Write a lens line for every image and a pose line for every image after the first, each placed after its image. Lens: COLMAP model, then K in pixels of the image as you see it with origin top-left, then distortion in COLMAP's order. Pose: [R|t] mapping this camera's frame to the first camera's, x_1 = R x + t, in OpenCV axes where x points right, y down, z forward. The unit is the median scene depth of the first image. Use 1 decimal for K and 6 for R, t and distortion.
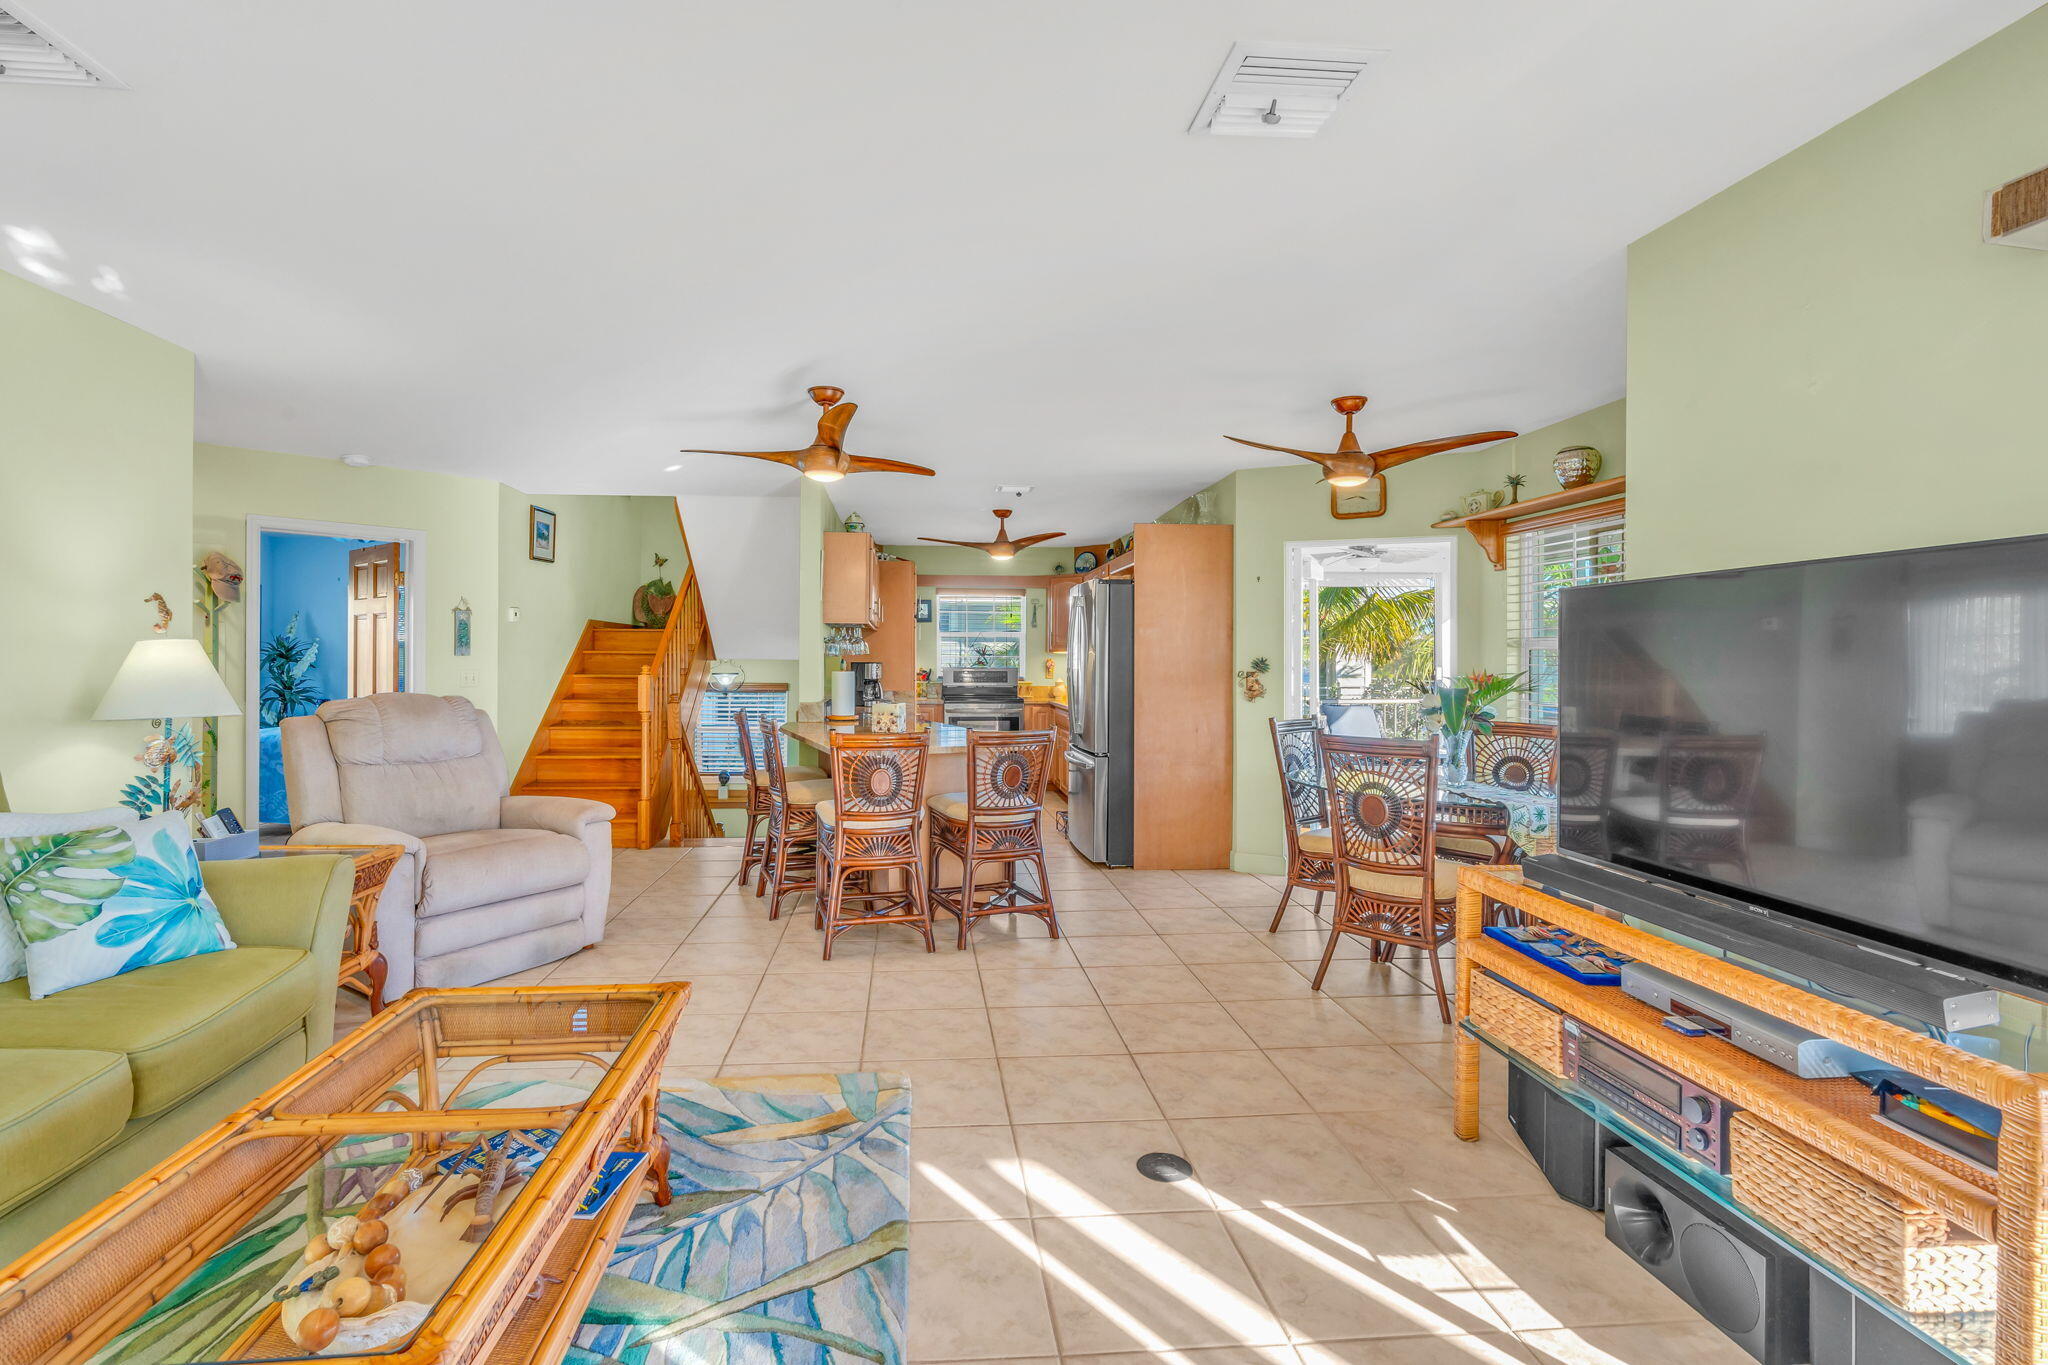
lens RADIAL K [[983.7, 0, 951.2], [0, 983.7, 658.8], [0, 0, 1]] dist [-0.001874, -0.000169]
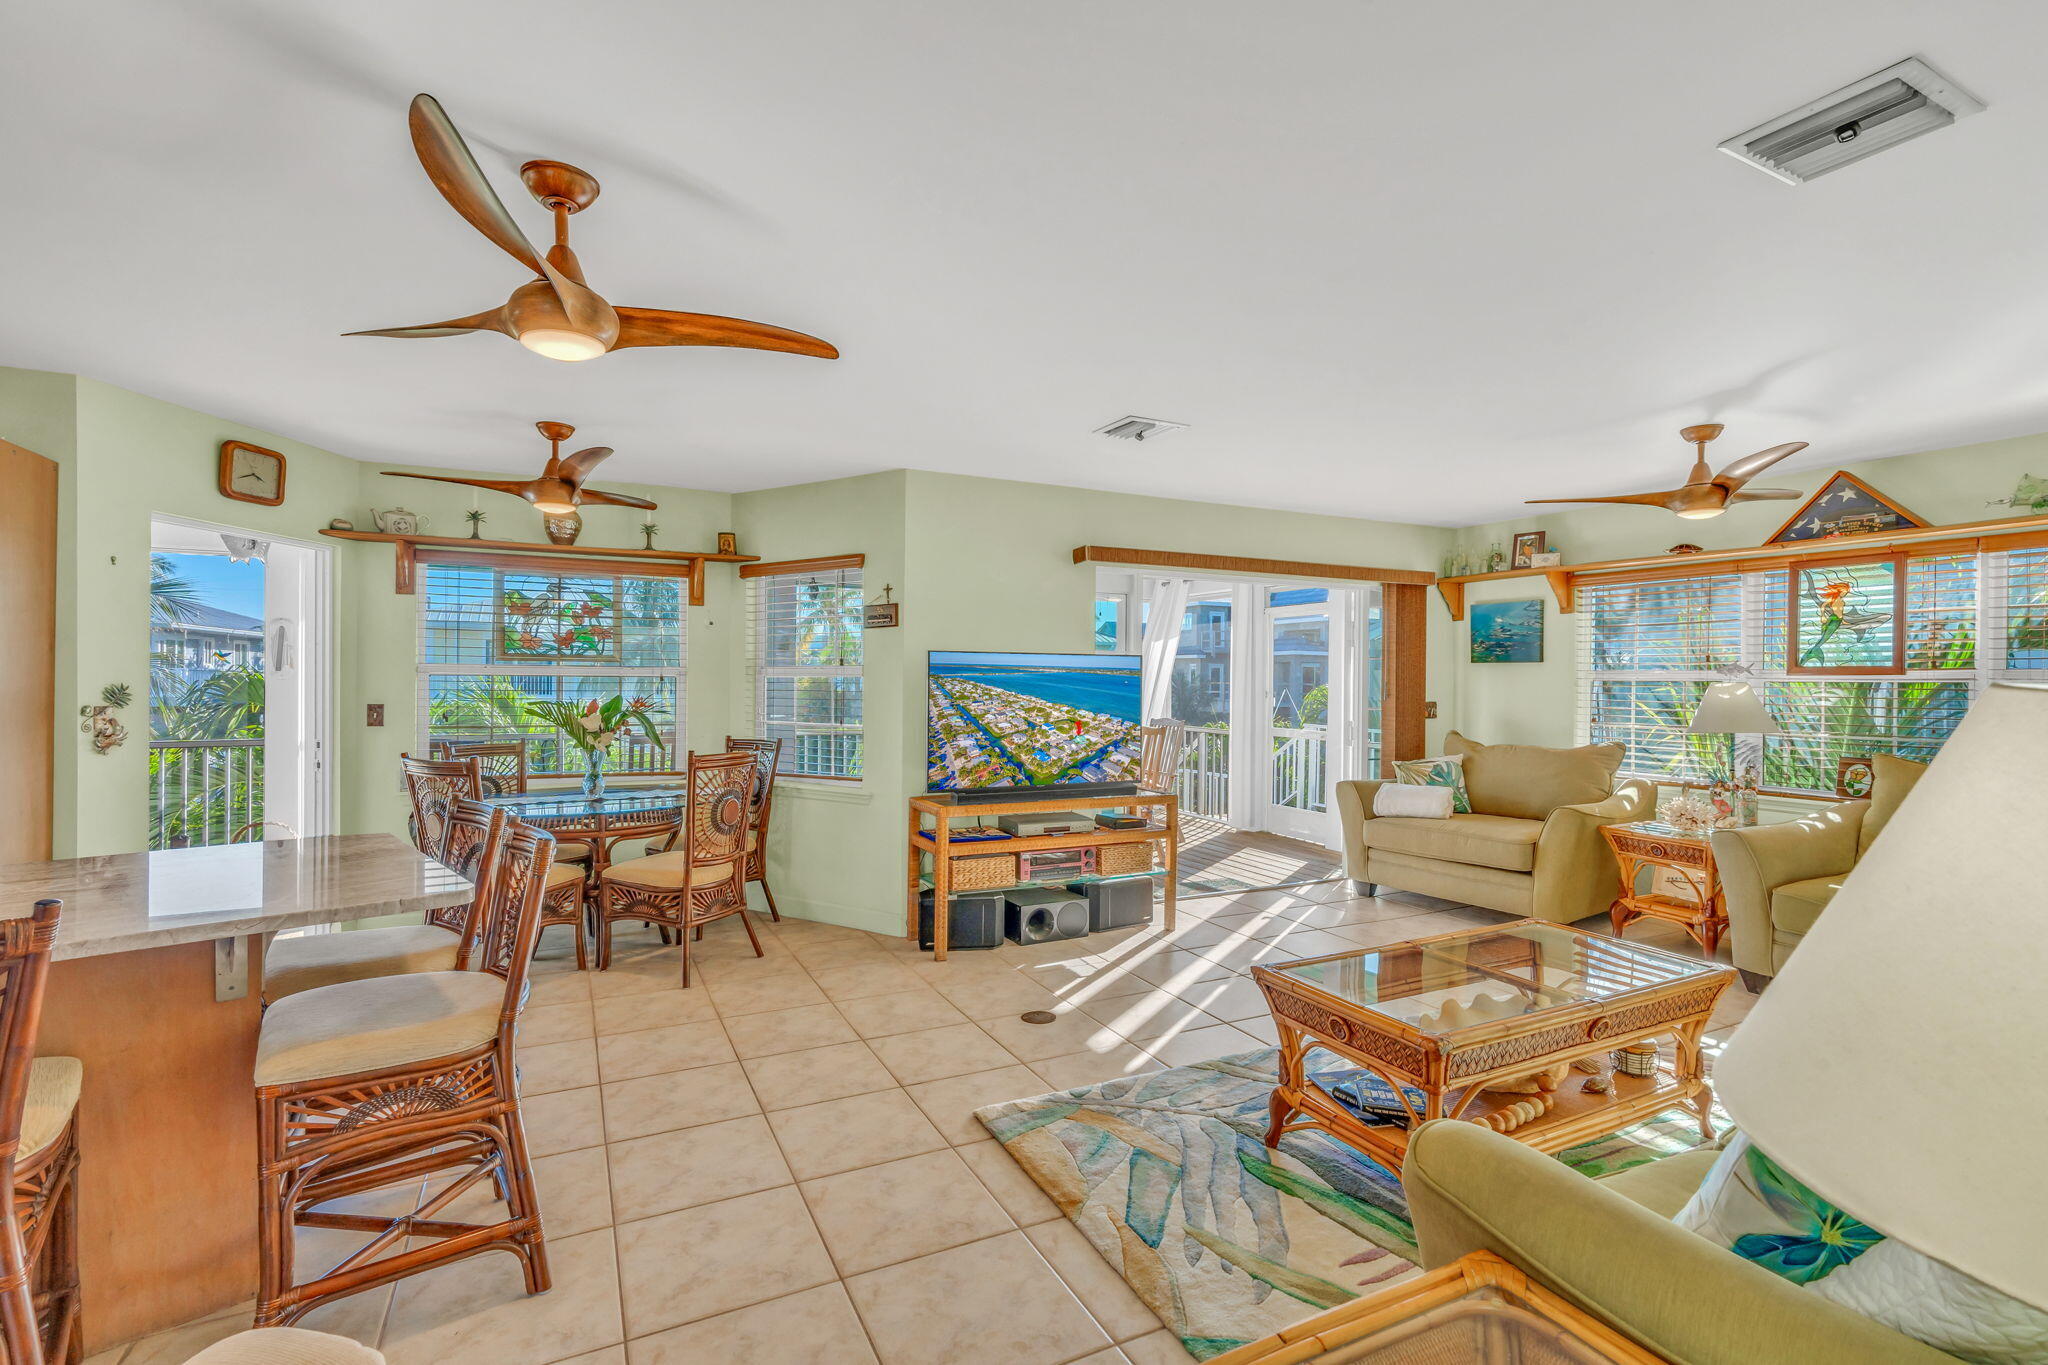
lens RADIAL K [[948.5, 0, 1037.9], [0, 948.5, 682.4], [0, 0, 1]] dist [-0.012696, 0.000158]
pose [[-0.419930, -0.009012, 0.907512, -0.898442], [-0.008794, 0.999944, 0.005861, -0.020613], [-0.907514, -0.005519, -0.419986, 1.283157]]
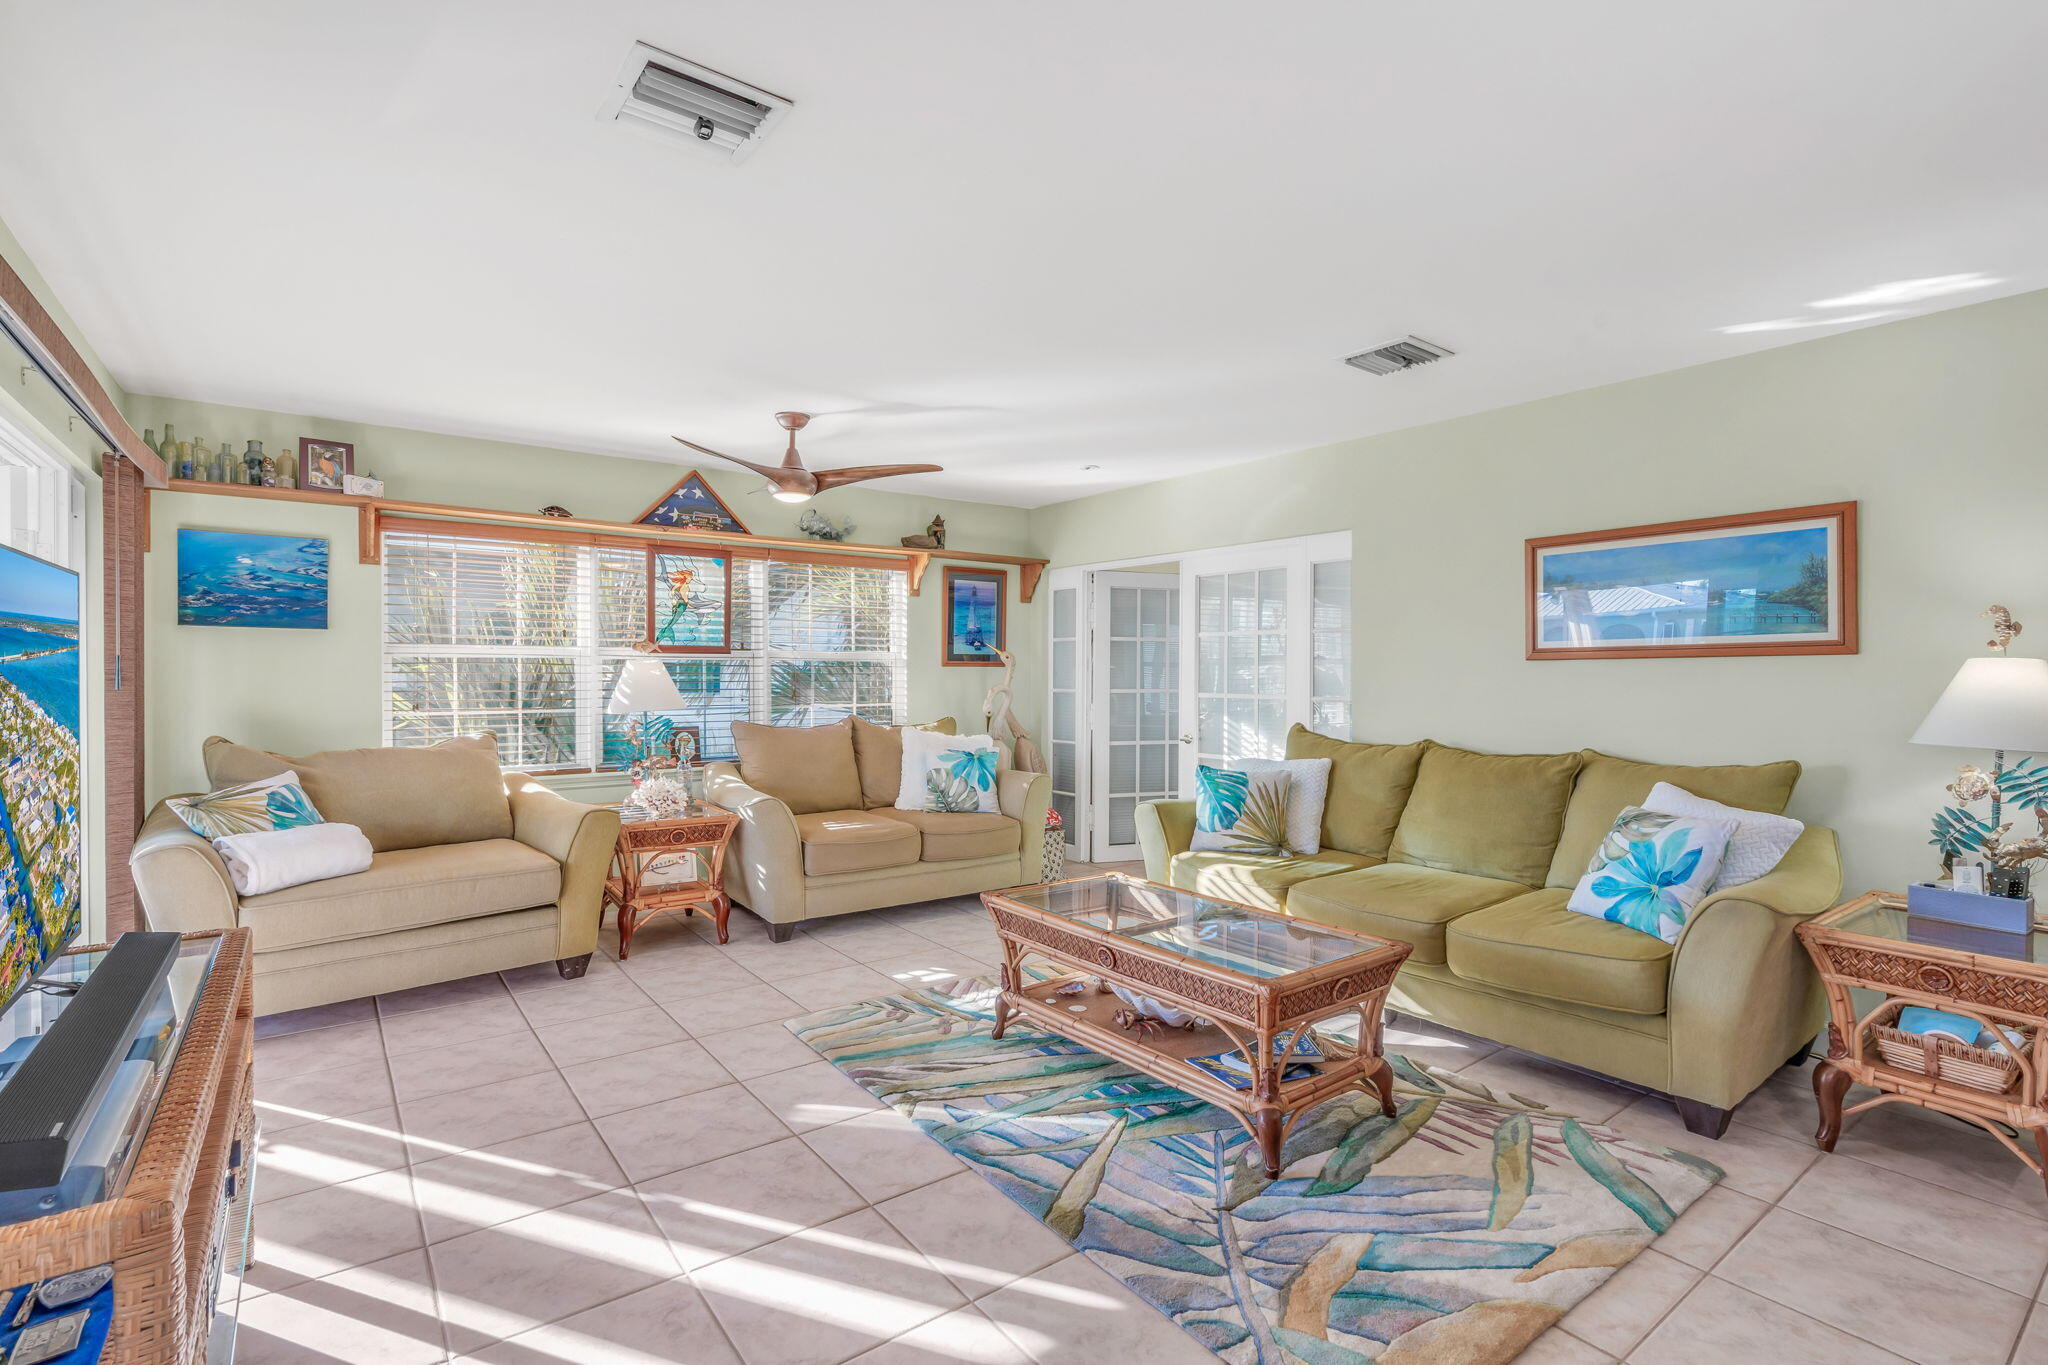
lens RADIAL K [[948.5, 0, 1053.7], [0, 948.5, 676.1], [0, 0, 1]] dist [-0.012696, 0.000158]
pose [[-0.812267, -0.004161, -0.583271, 0.374113], [-0.005967, 0.999982, 0.001176, 0.000393], [0.583256, 0.004435, -0.812277, 1.240312]]
